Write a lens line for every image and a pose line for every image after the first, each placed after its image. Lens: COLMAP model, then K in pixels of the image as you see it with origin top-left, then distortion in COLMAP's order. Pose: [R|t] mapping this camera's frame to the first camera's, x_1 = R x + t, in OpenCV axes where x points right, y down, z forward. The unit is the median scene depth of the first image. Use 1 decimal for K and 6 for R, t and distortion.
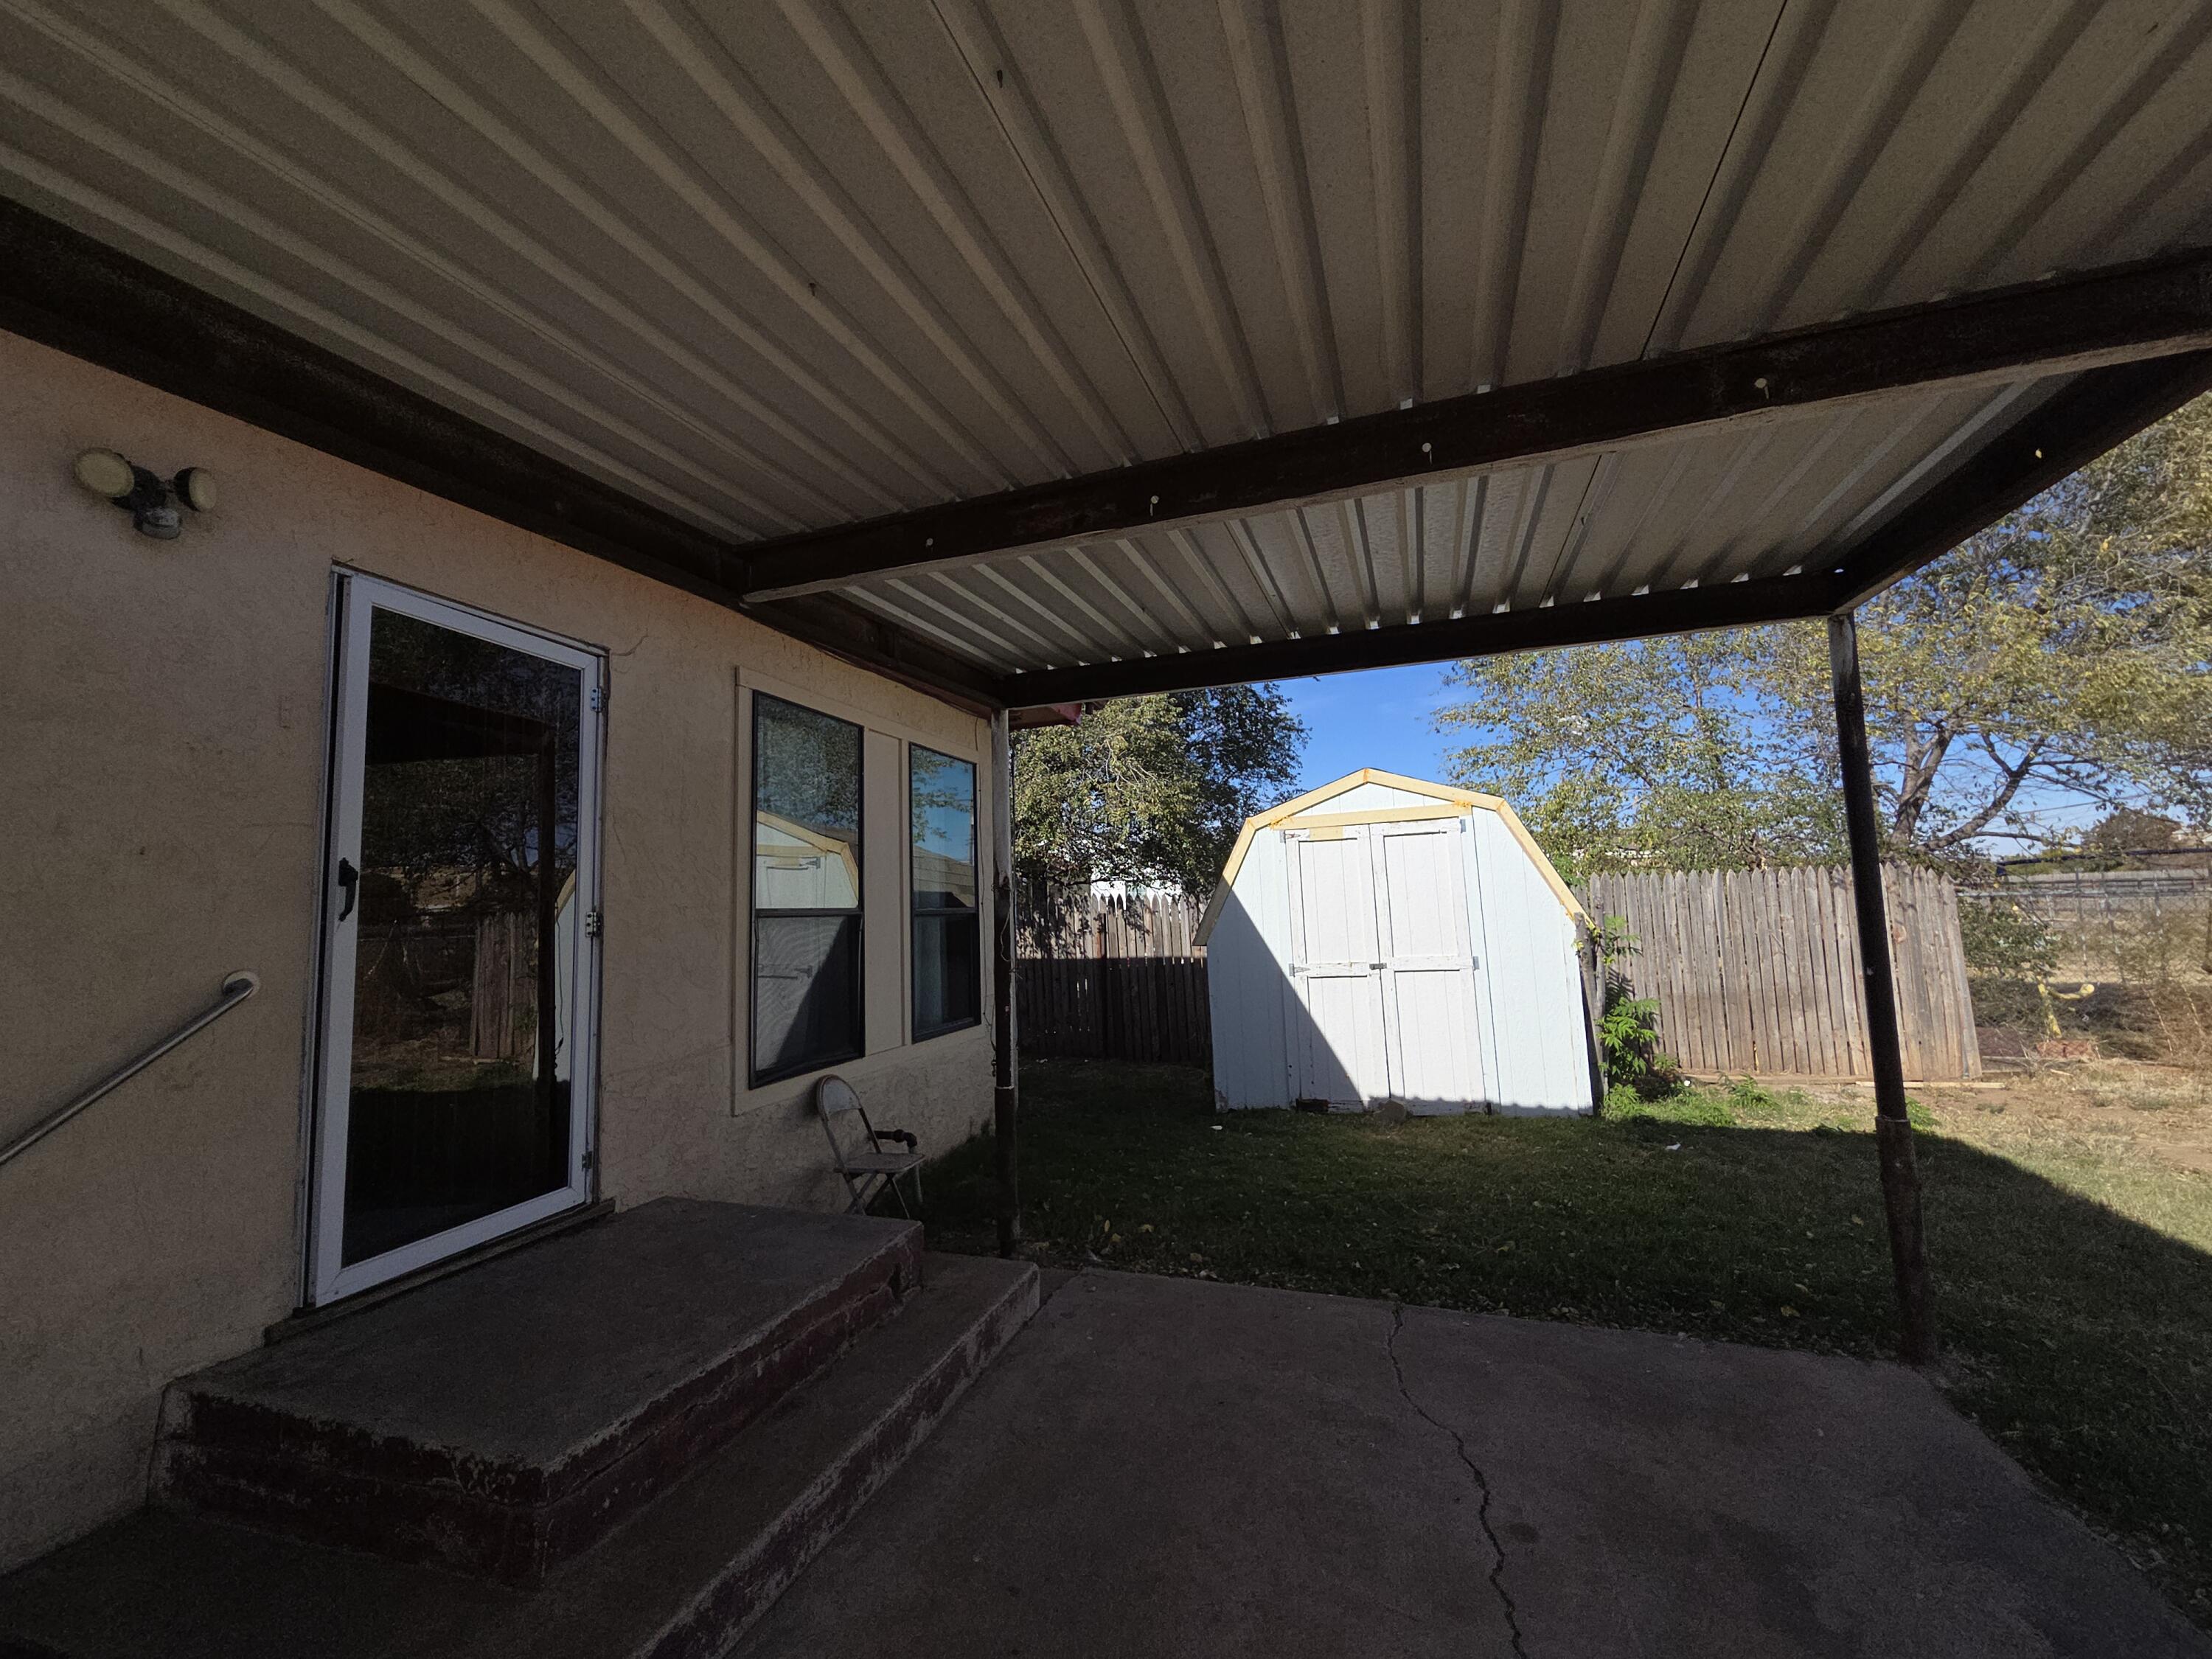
lens RADIAL K [[911.2, 0, 1106.9], [0, 911.2, 822.5], [0, 0, 1]] dist [0.006932, -0.001032]
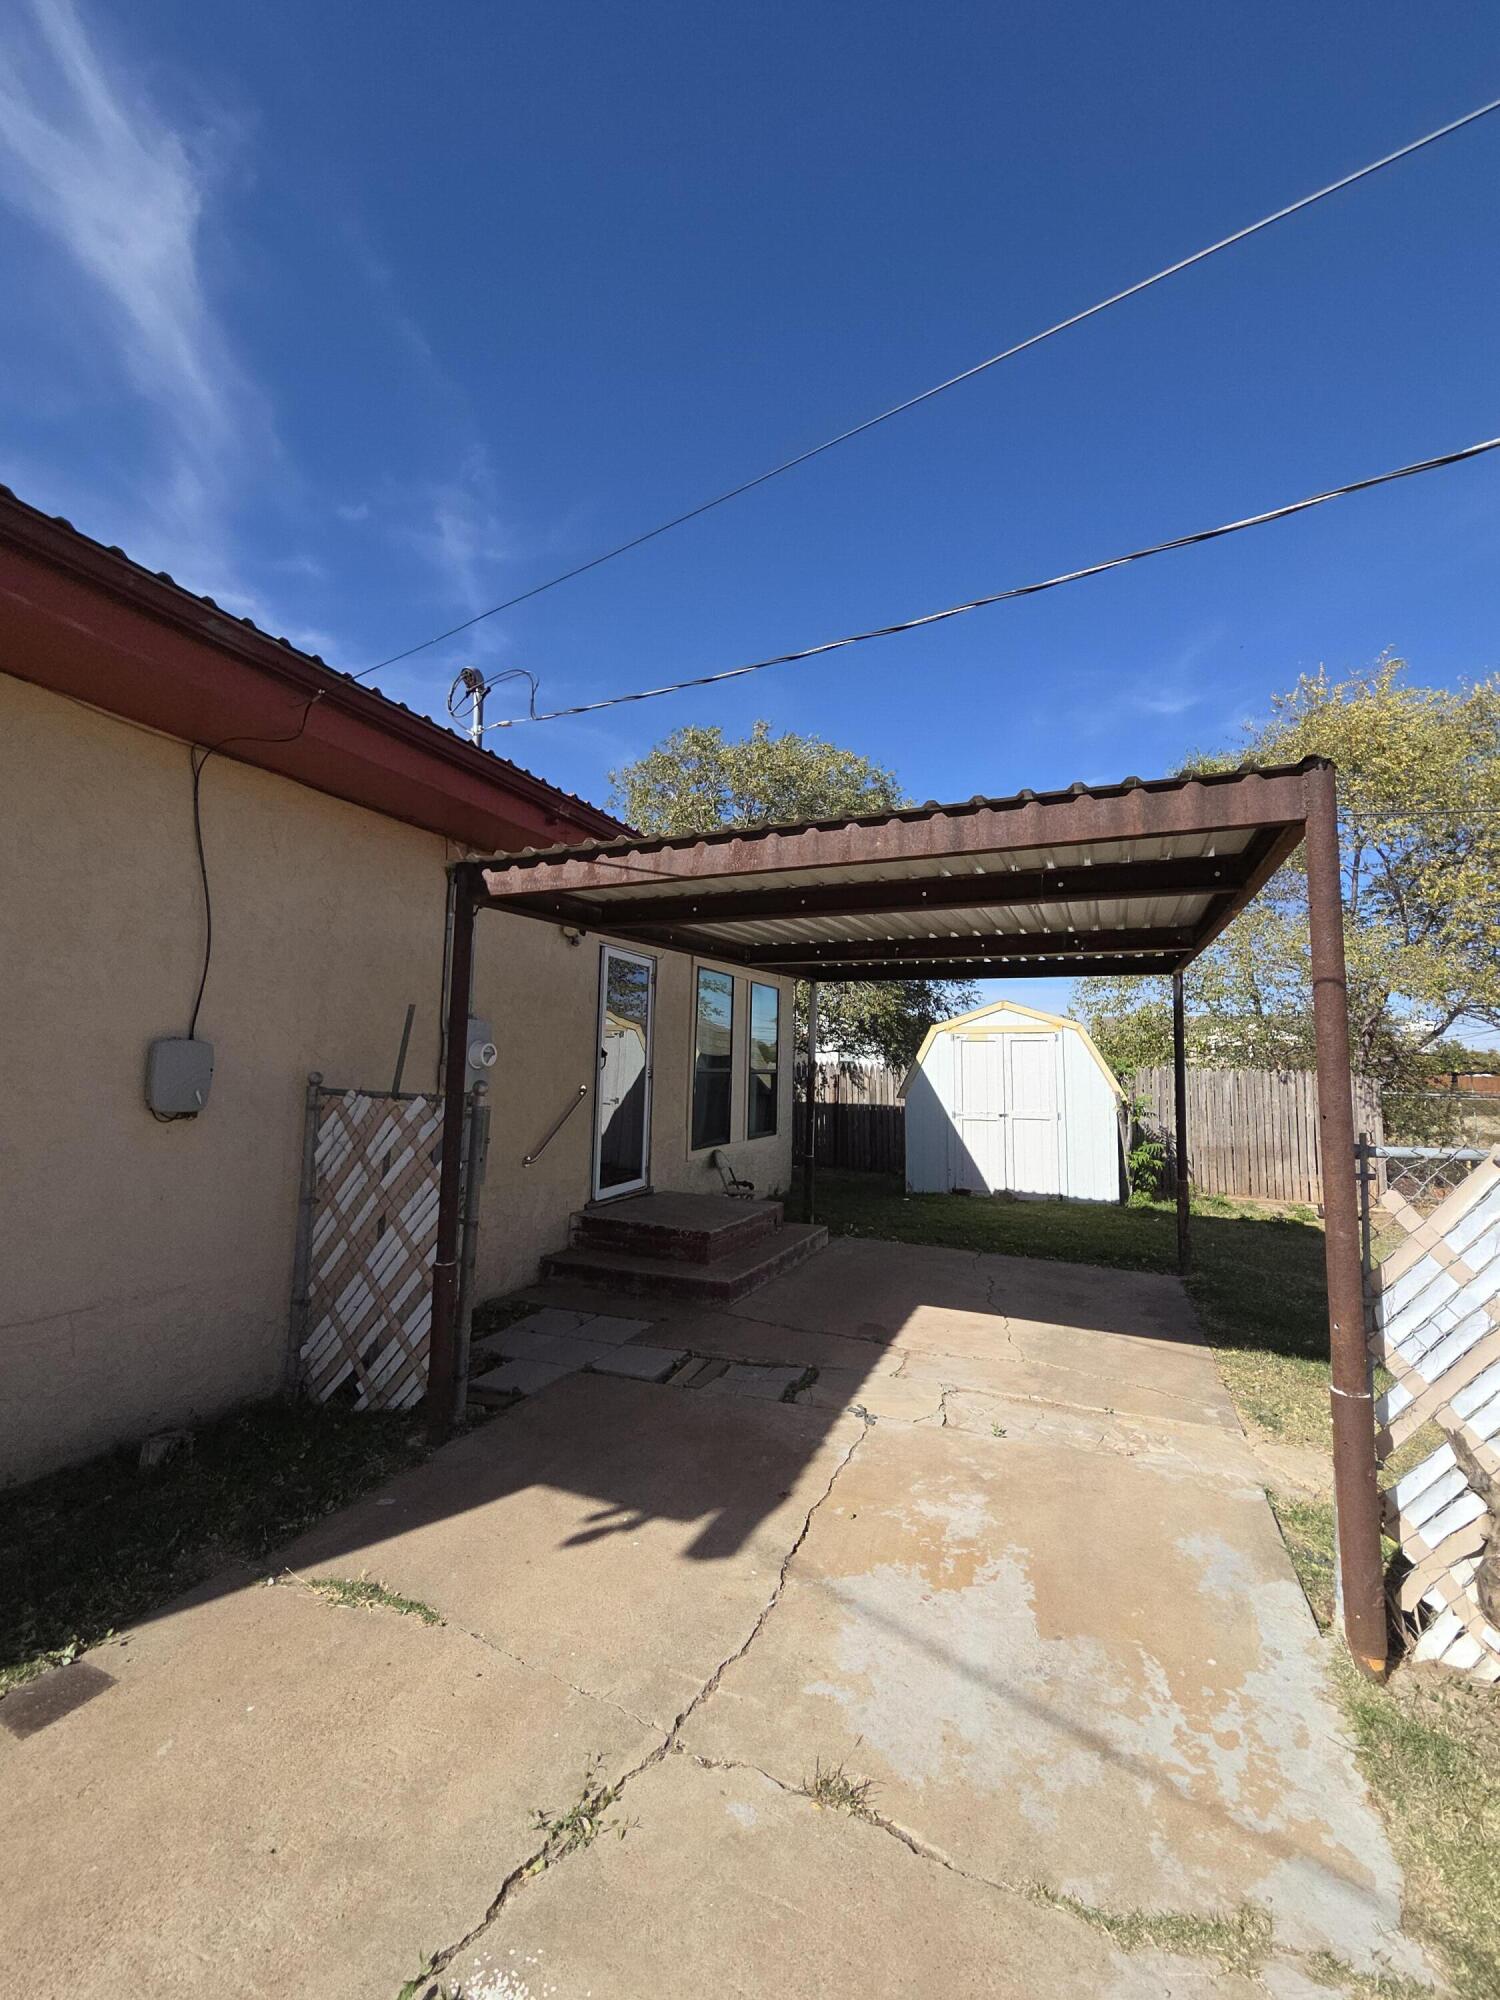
lens RADIAL K [[823.9, 0, 748.1], [0, 823.9, 996.9], [0, 0, 1]] dist [0.006932, -0.001032]
pose [[0.995650, 0.046462, -0.080757, -0.070882], [-0.045204, 0.998827, 0.017335, -0.072514], [0.081468, -0.013609, 0.996583, -0.595127]]
